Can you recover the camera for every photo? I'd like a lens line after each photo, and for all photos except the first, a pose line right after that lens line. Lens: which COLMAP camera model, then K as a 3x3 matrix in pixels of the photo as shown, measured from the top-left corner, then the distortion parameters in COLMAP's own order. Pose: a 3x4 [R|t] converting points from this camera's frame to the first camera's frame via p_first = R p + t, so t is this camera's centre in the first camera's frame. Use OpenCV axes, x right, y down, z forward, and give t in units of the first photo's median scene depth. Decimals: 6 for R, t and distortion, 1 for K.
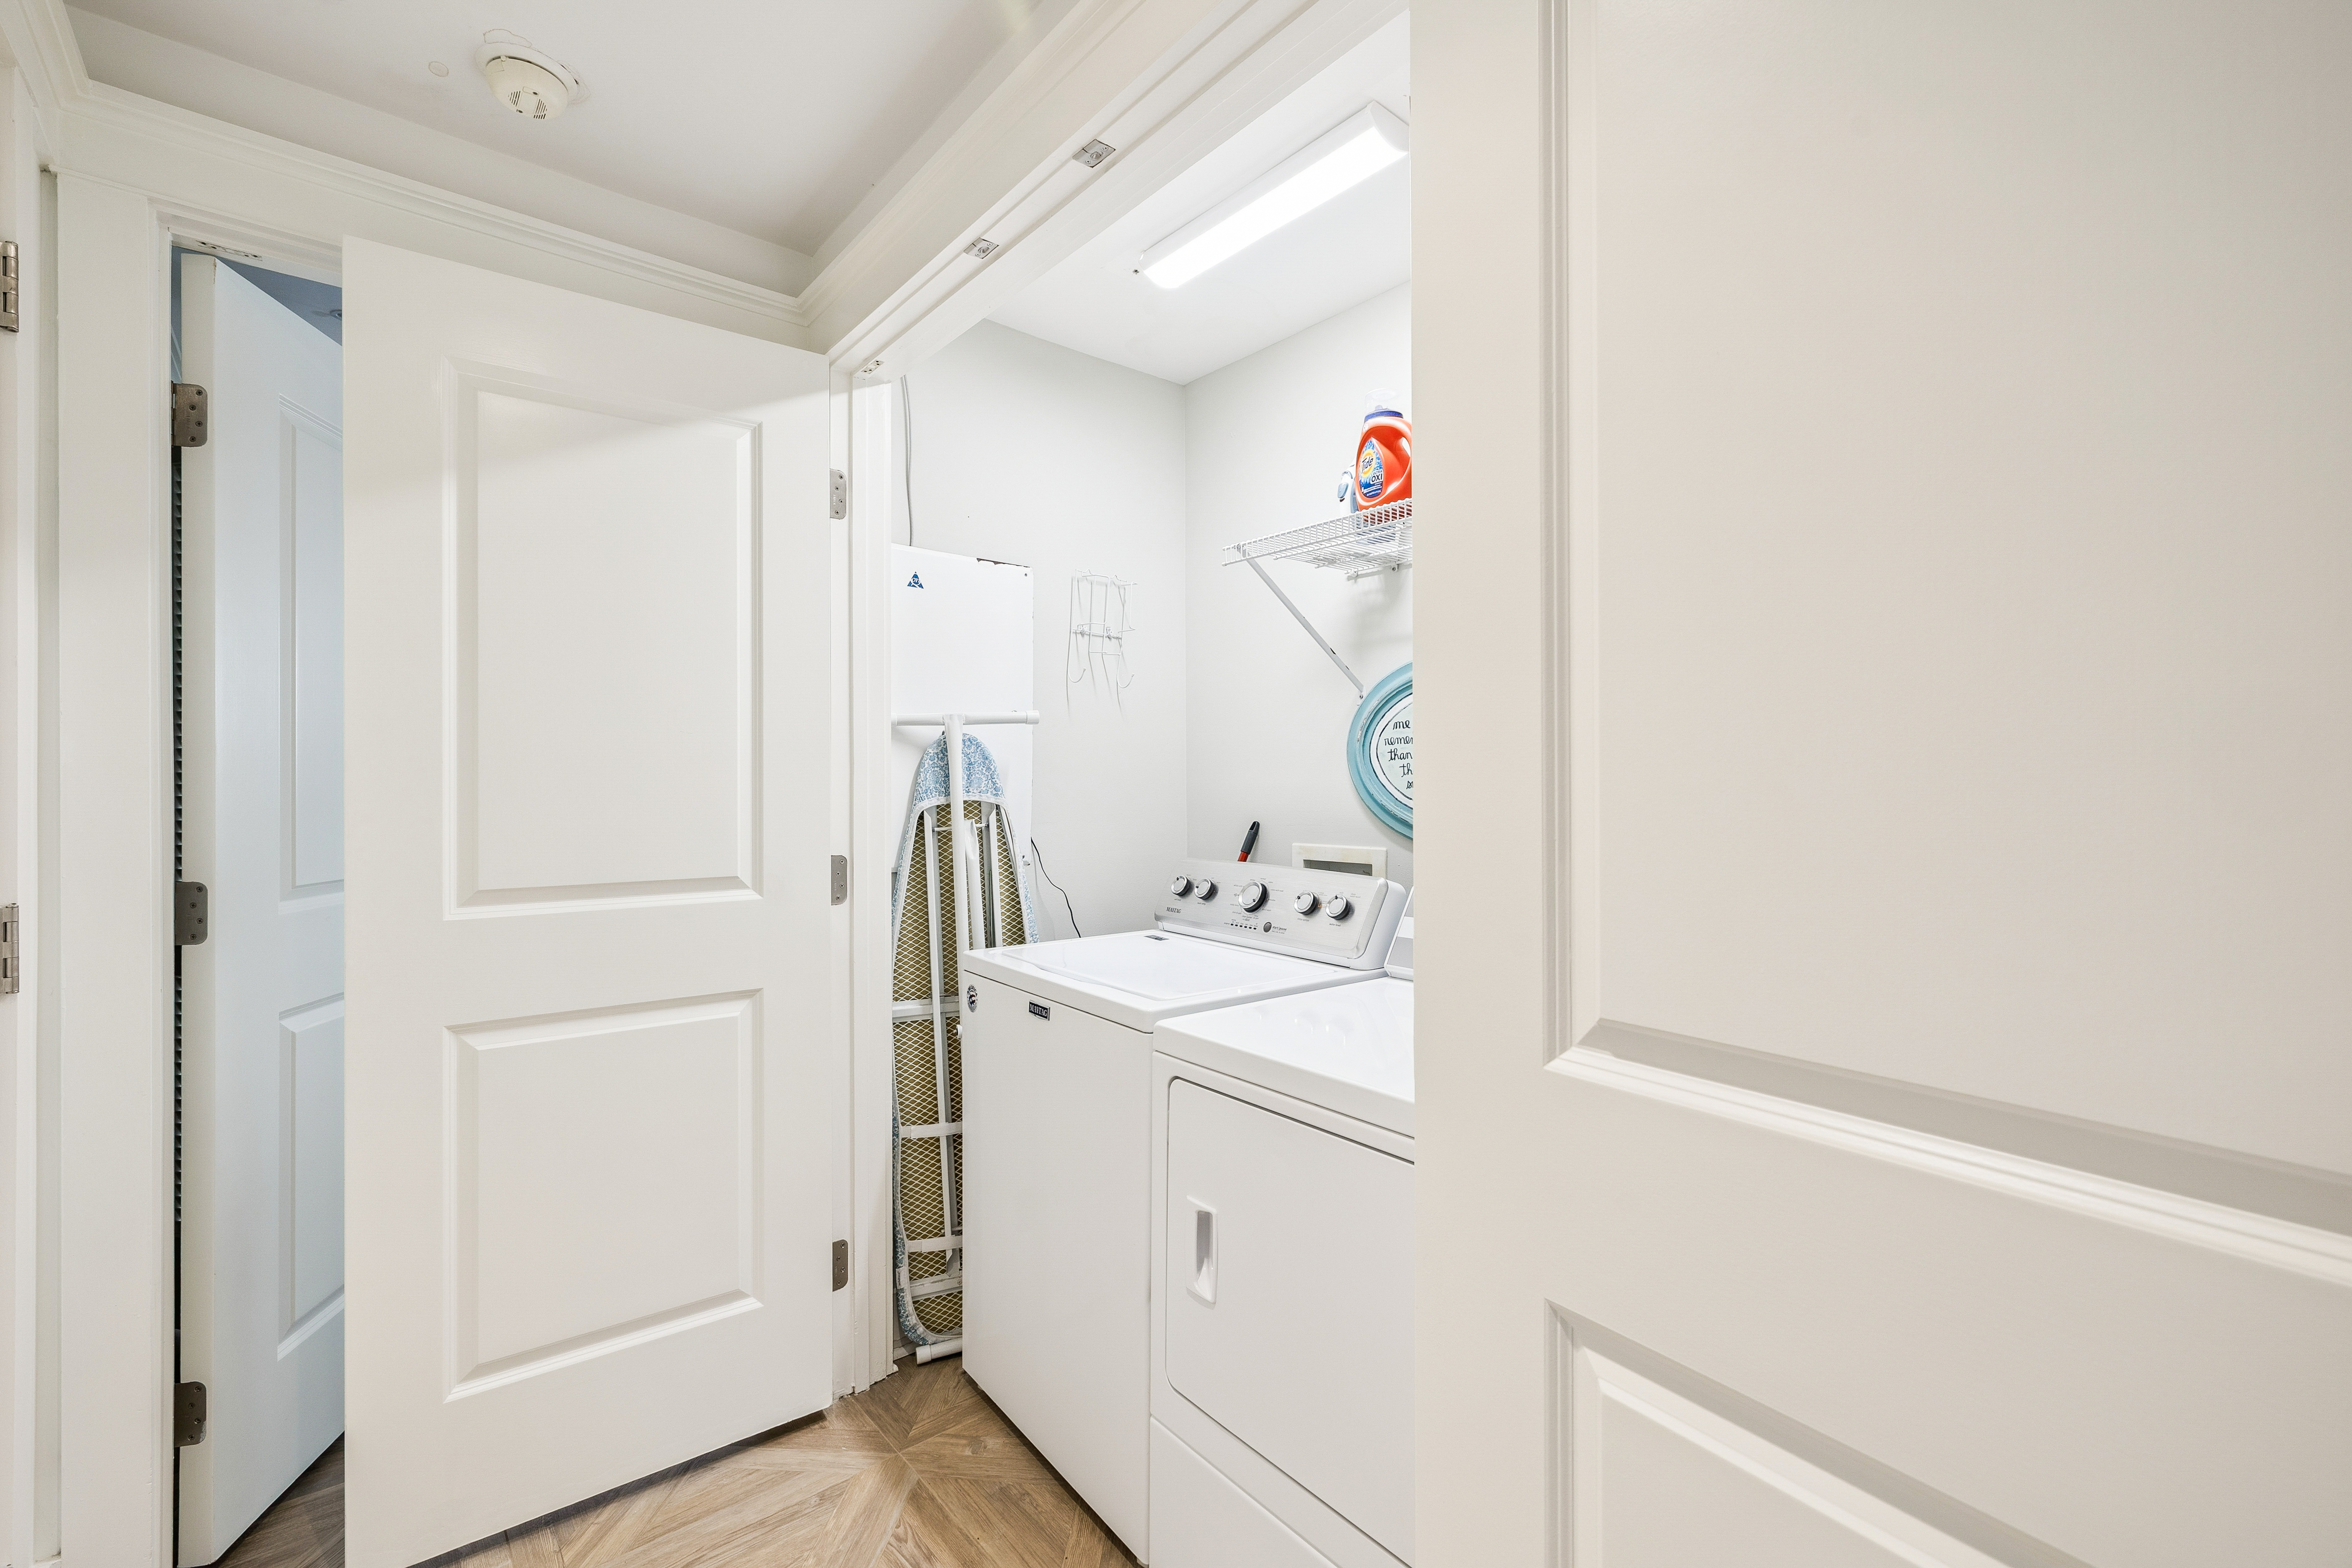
lens RADIAL K [[992.5, 0, 1173.4], [0, 992.5, 782.7], [0, 0, 1]] dist [-0.001389, 0.000086]
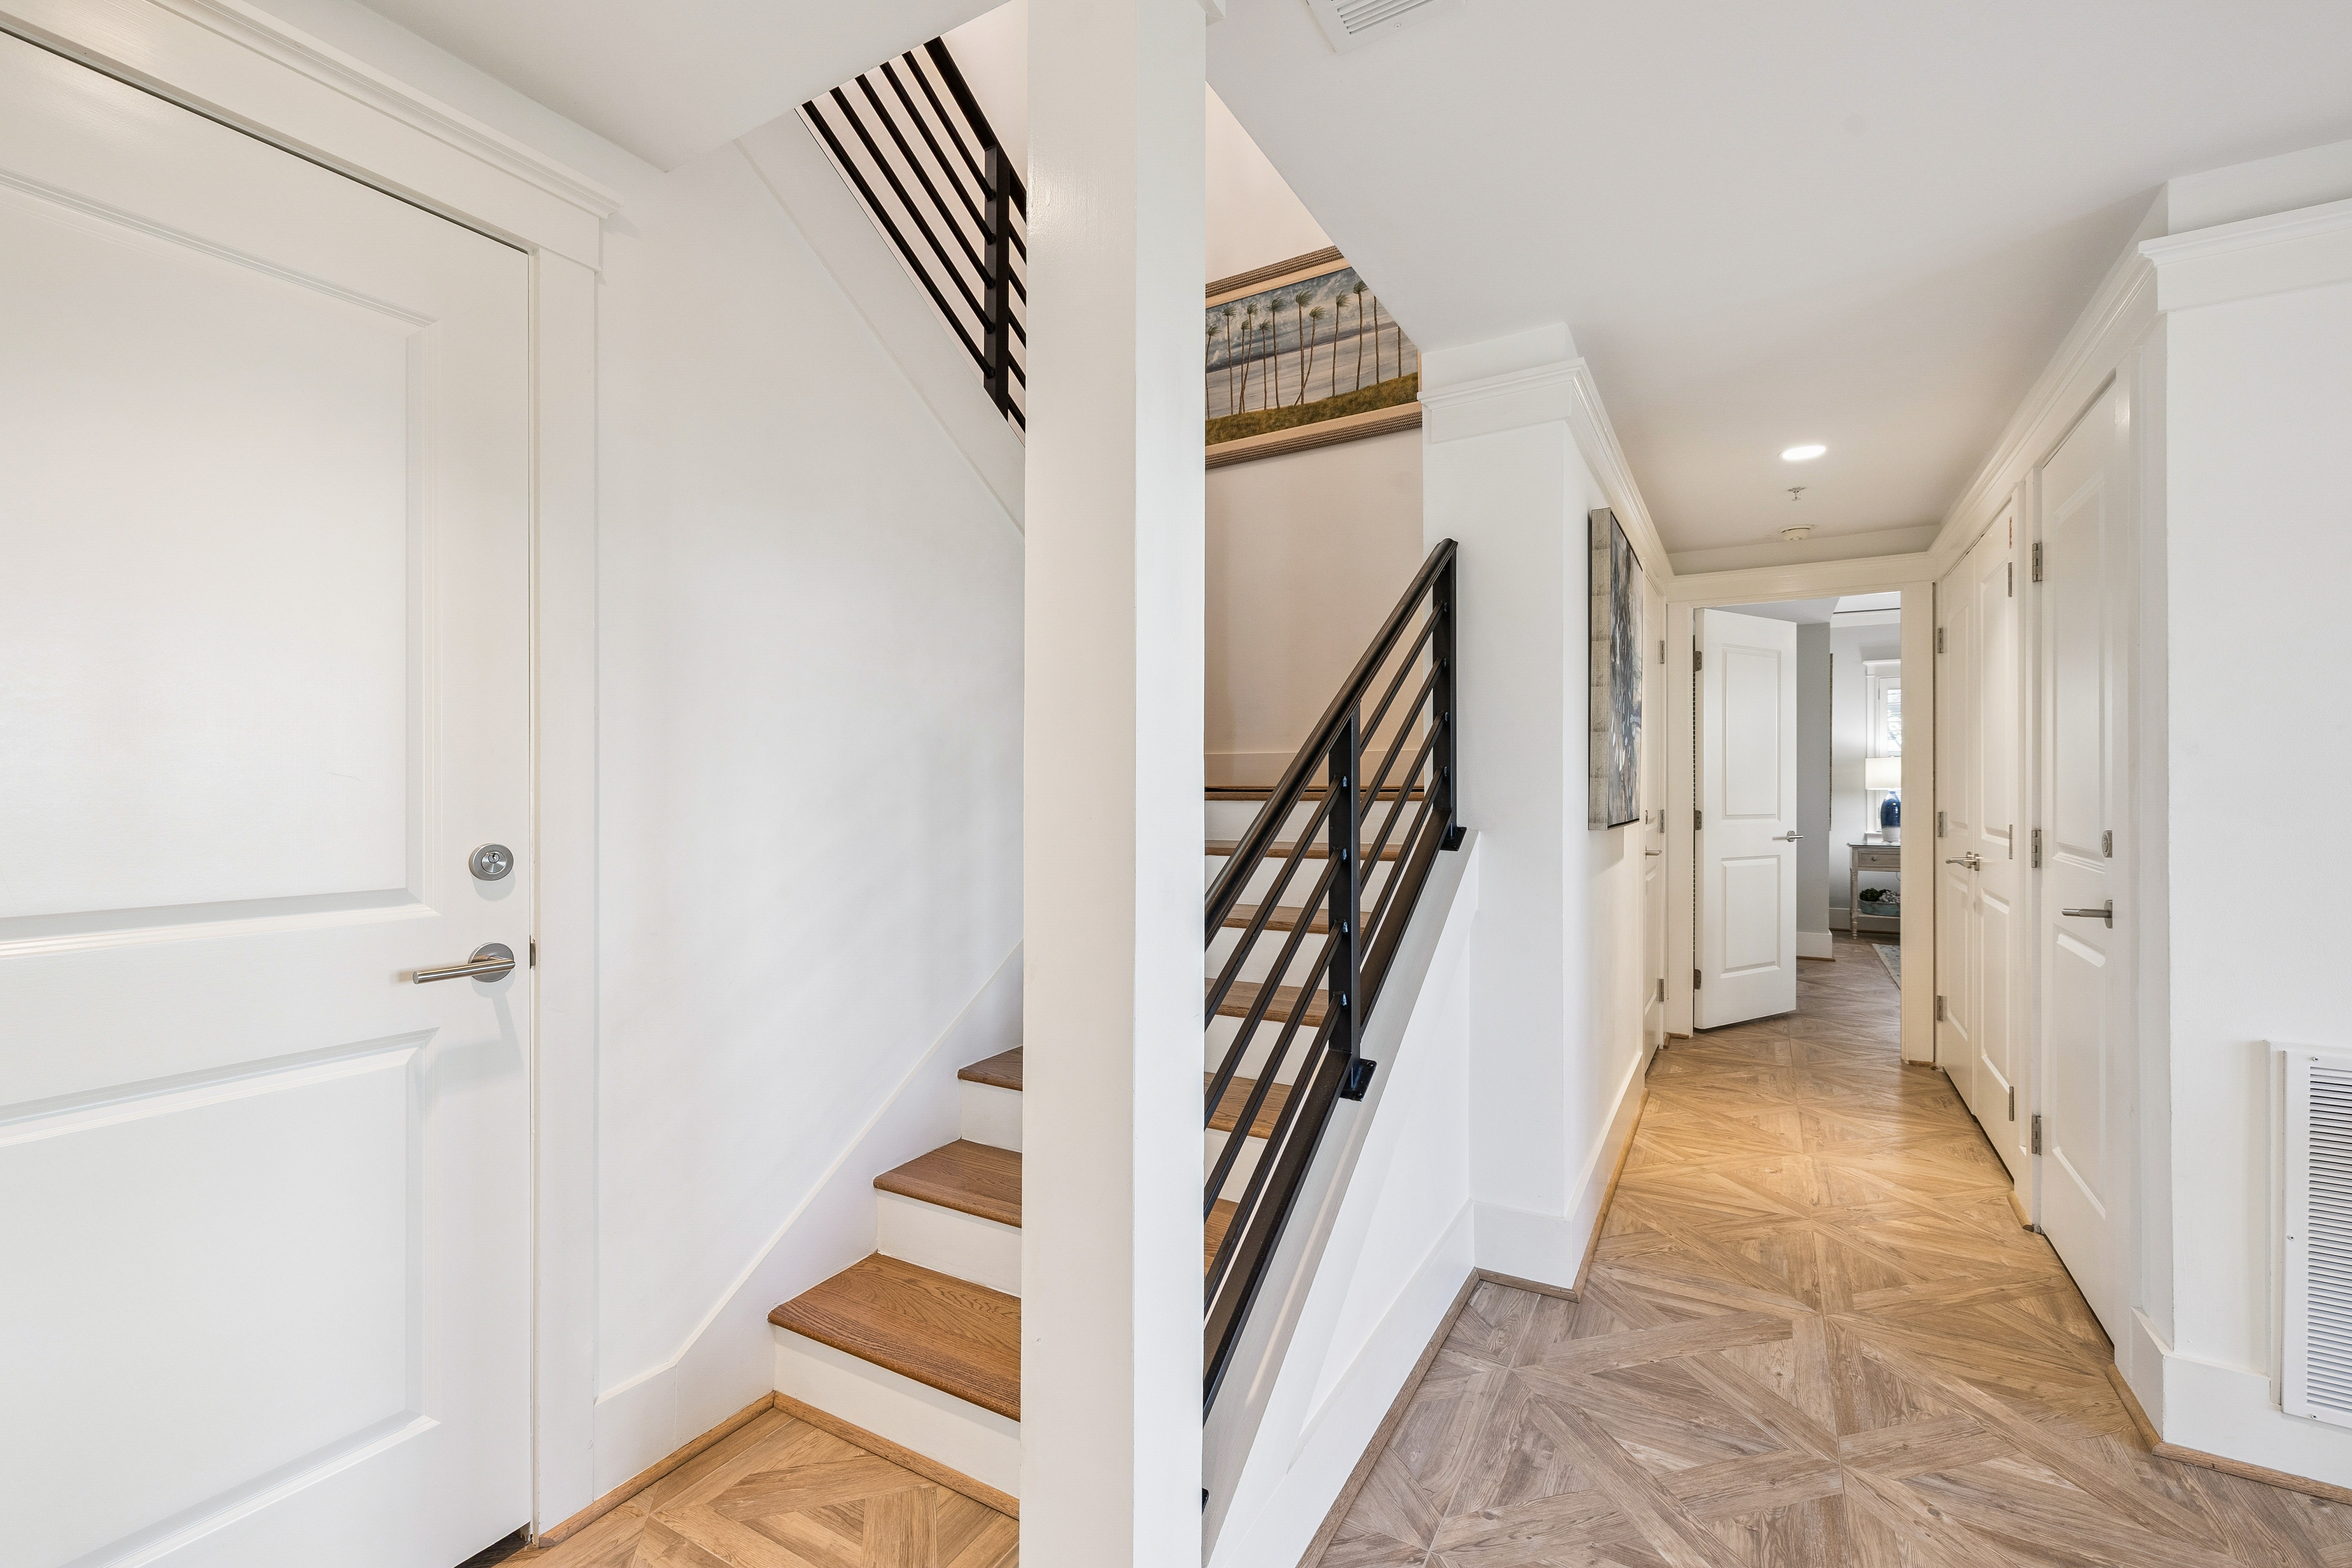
lens RADIAL K [[992.5, 0, 1192.9], [0, 992.5, 793.0], [0, 0, 1]] dist [-0.001389, 0.000086]
pose [[0.341978, 0.001128, -0.939707, 1.411973], [0.000656, 0.999999, 0.001439, 0.039689], [0.939708, -0.001108, 0.341977, -1.574840]]
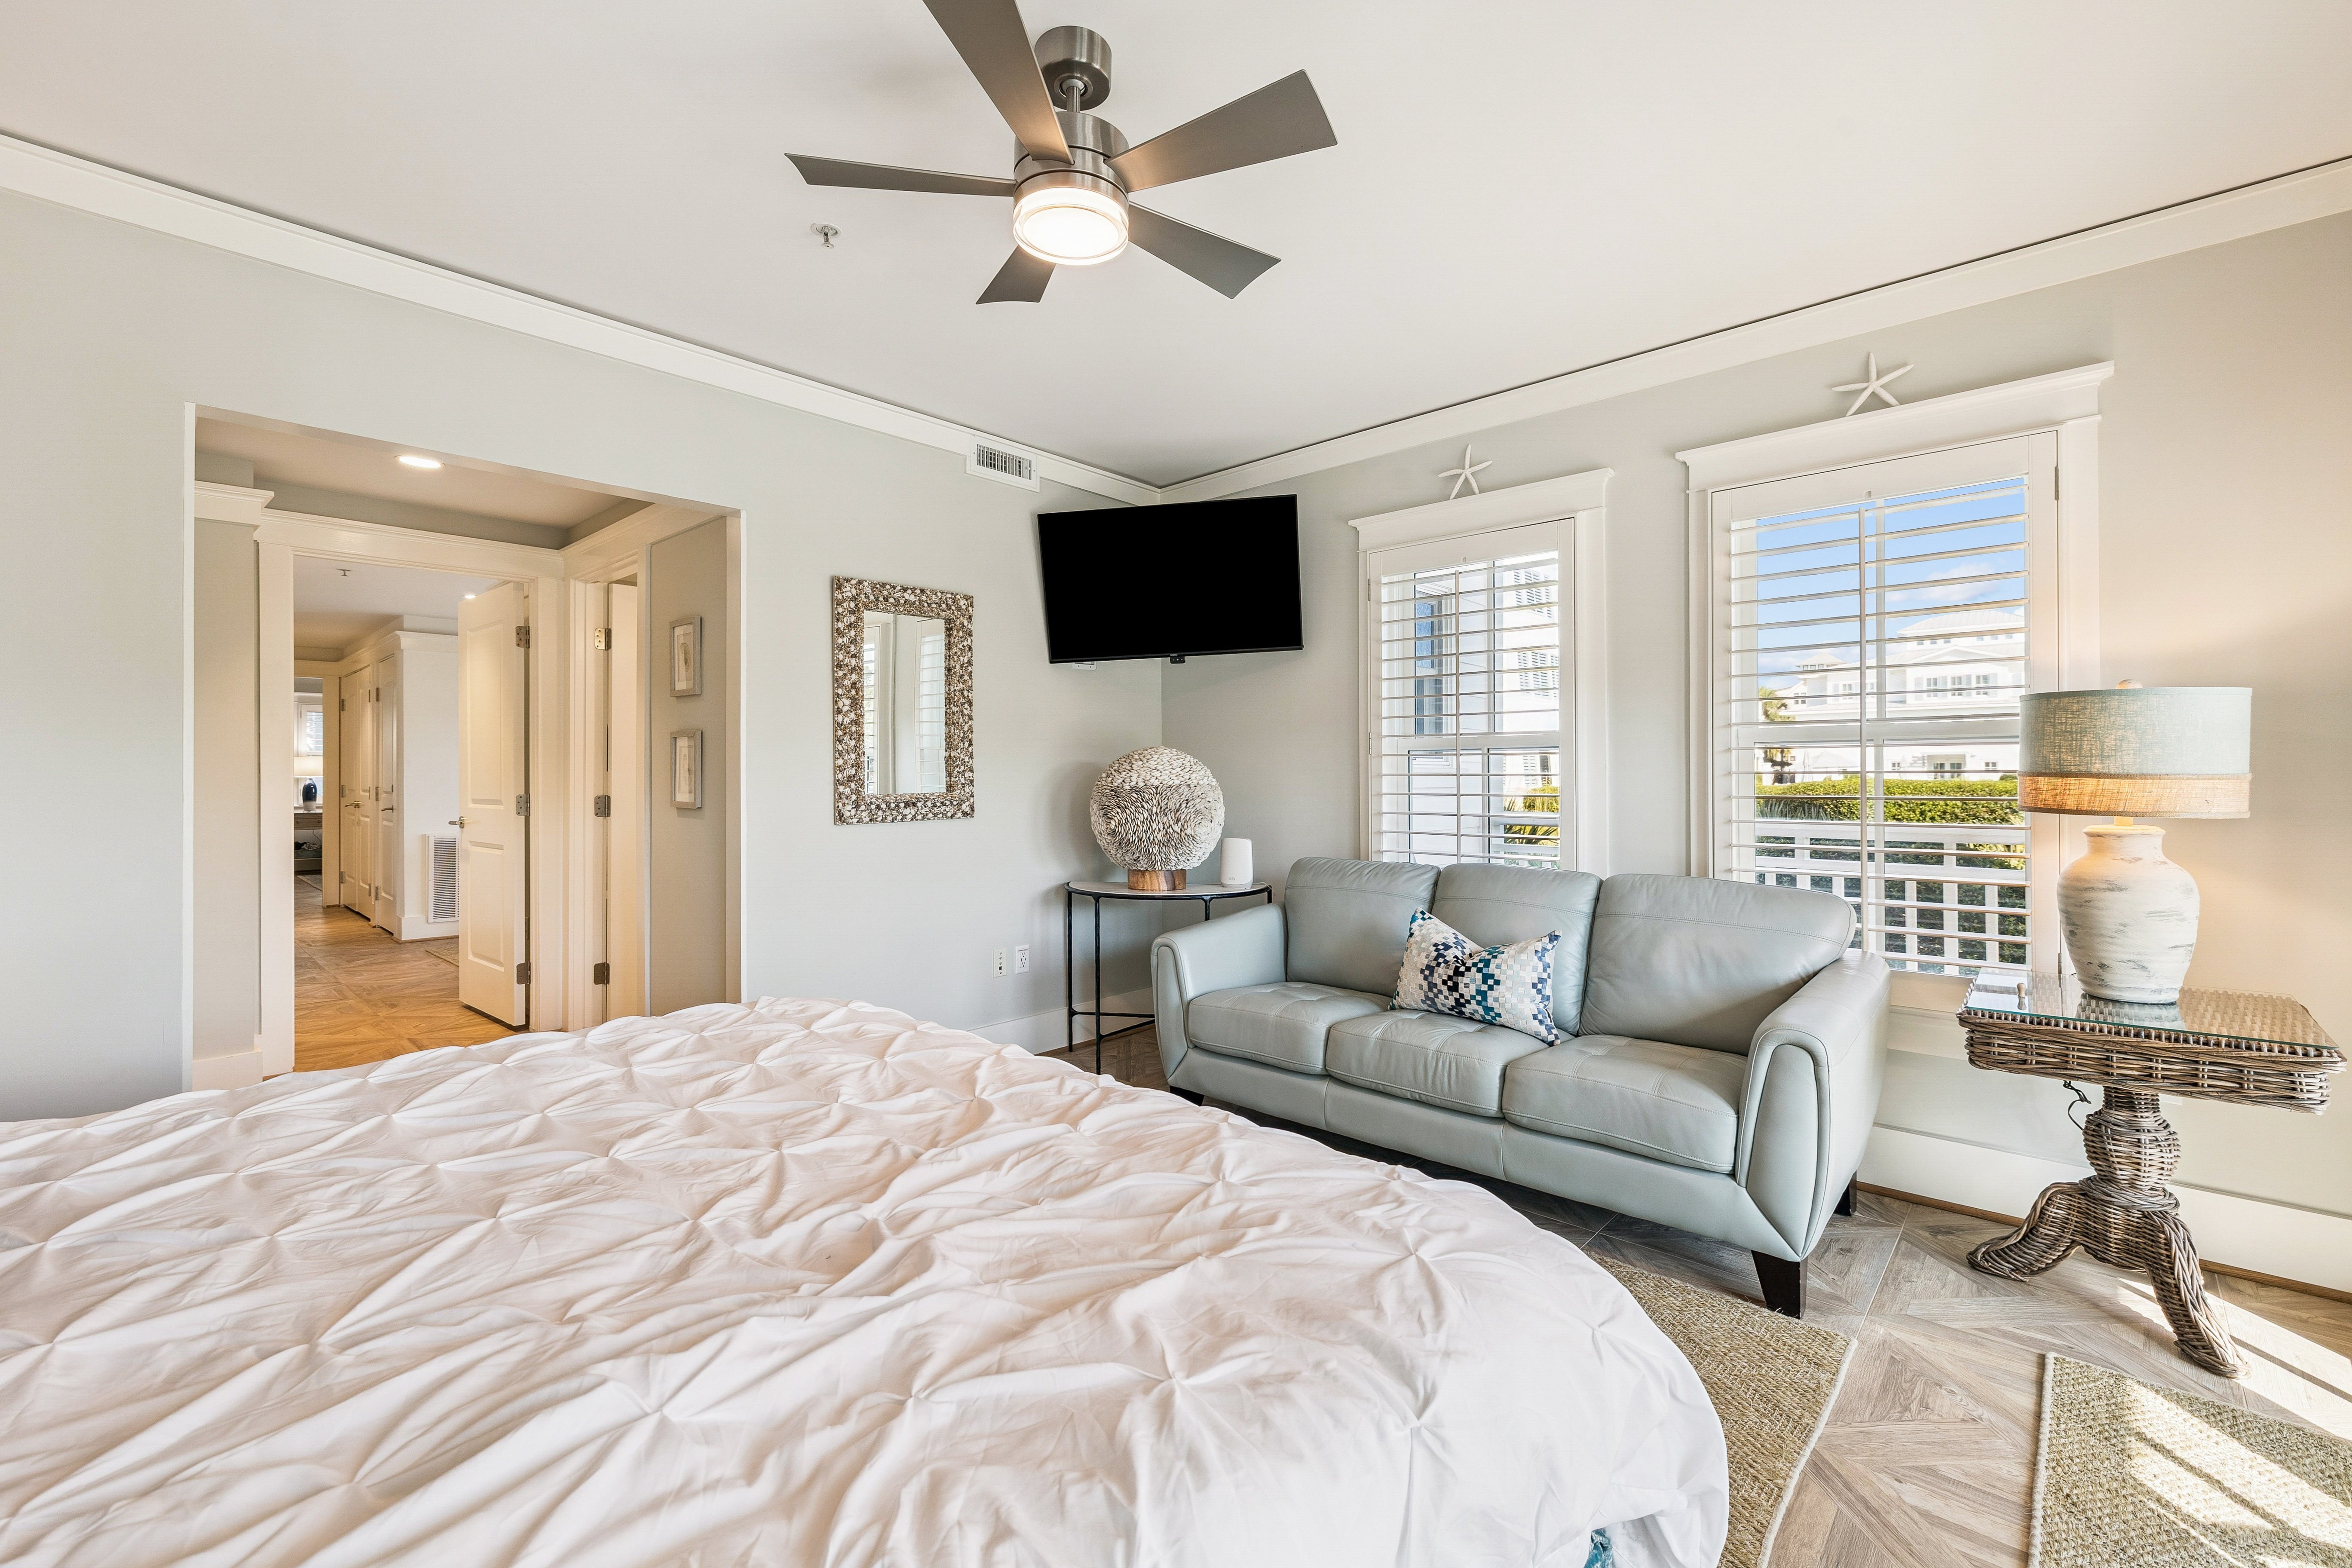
lens RADIAL K [[992.5, 0, 1180.4], [0, 992.5, 778.7], [0, 0, 1]] dist [-0.001389, 0.000086]
pose [[0.992299, -0.001548, 0.123859, 4.017971], [0.002137, 0.999987, -0.004617, 0.102494], [-0.123850, 0.004846, 0.992289, -5.564054]]
